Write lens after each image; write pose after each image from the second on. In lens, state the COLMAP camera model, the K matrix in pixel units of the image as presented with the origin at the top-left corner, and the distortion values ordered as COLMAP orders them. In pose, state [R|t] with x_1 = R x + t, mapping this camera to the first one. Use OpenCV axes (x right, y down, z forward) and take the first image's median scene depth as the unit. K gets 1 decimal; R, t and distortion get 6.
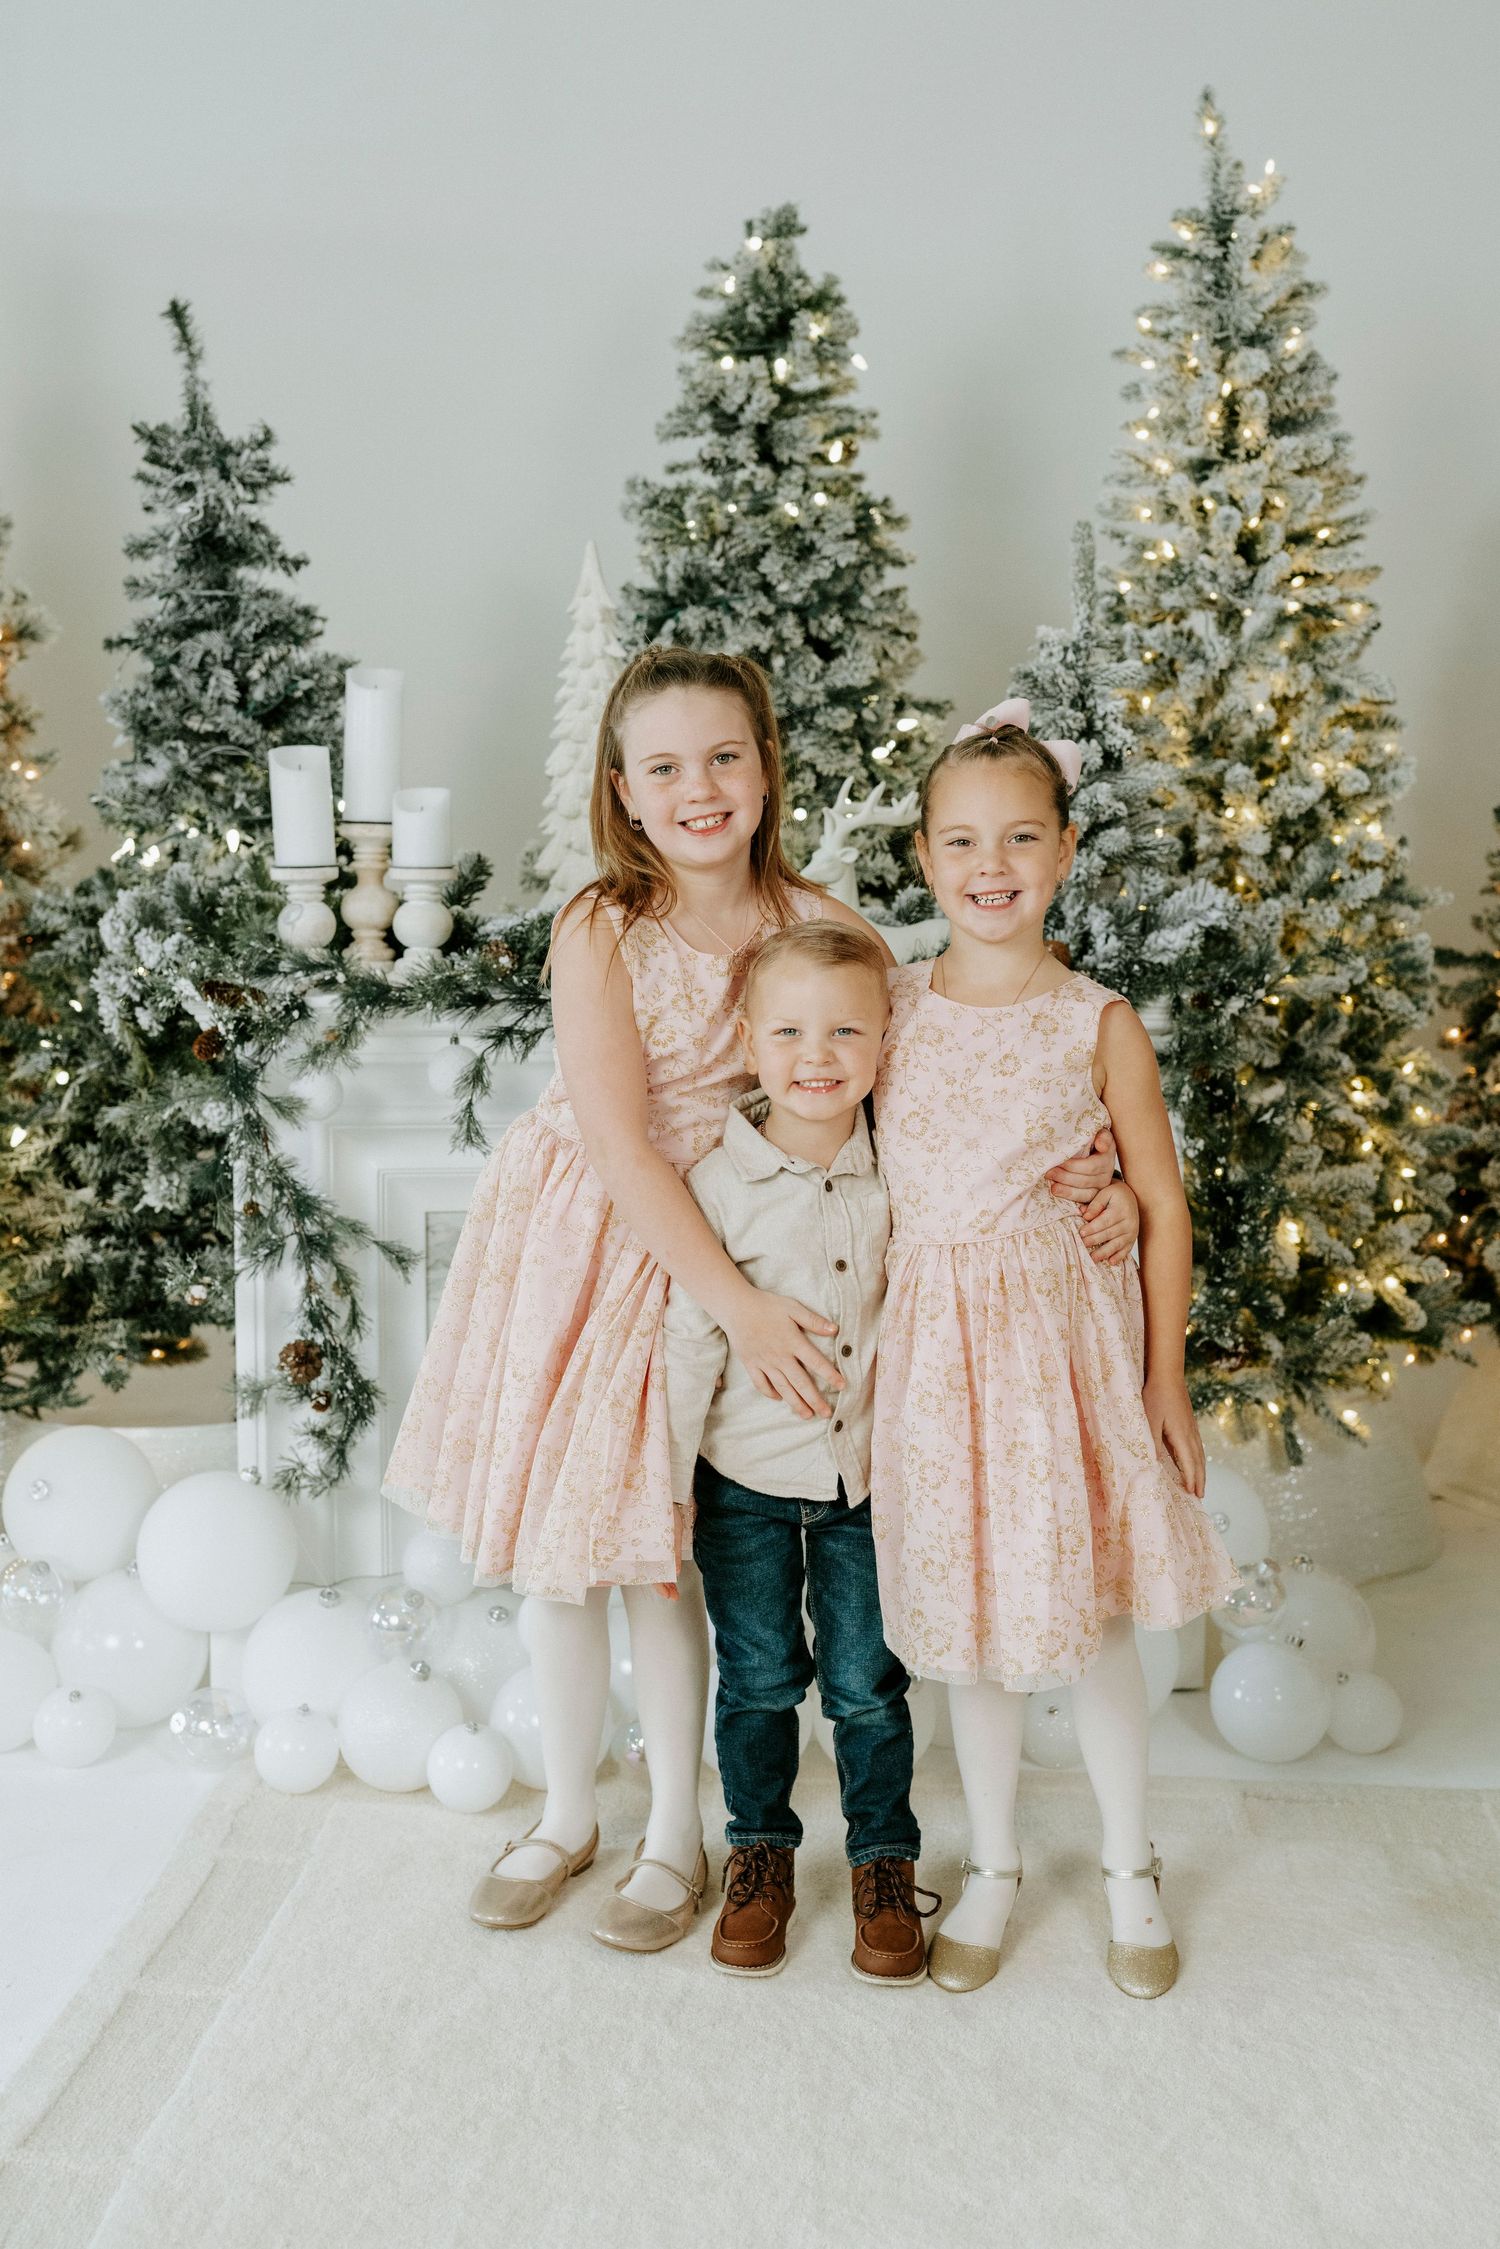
lens RADIAL K [[2354.1, 0, 707.1], [0, 2354.1, 1032.3], [0, 0, 1]] dist [-0.004878, -0.001051]
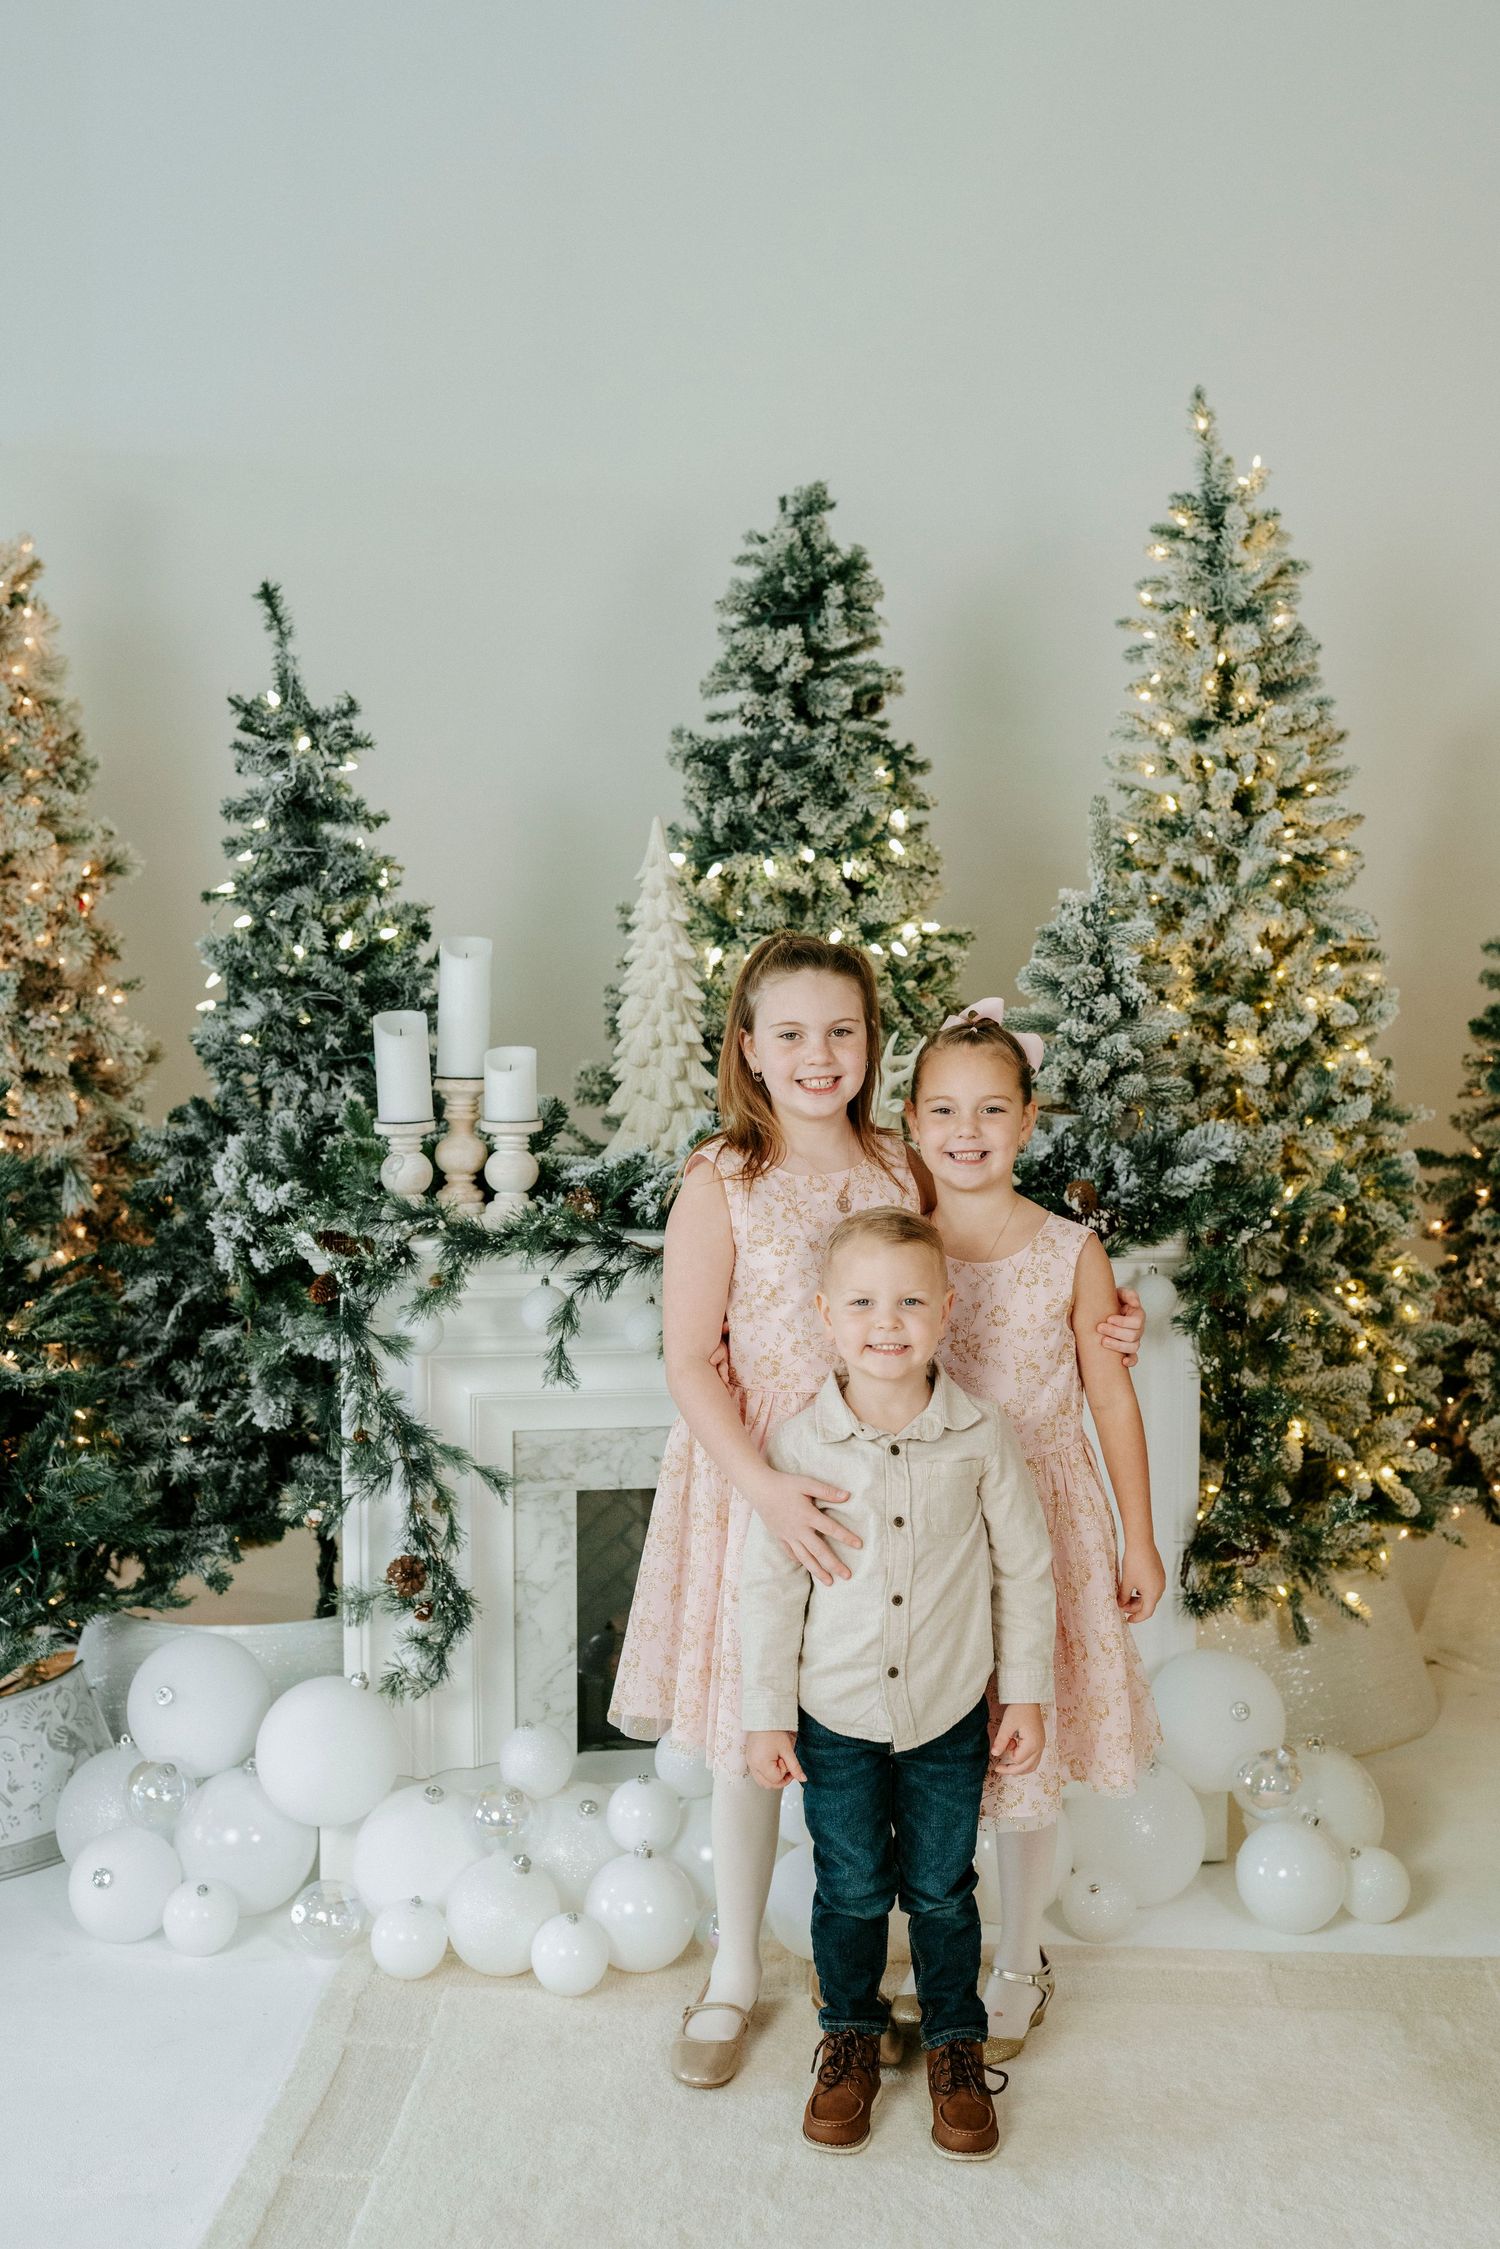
lens RADIAL K [[2336.9, 0, 725.5], [0, 2336.9, 1027.3], [0, 0, 1]] dist [-0.003936, -0.003978]
pose [[0.999799, -0.007710, 0.018505, -0.034247], [0.008569, 0.998870, -0.046756, -0.052127], [-0.018123, 0.046905, 0.998735, -0.084909]]
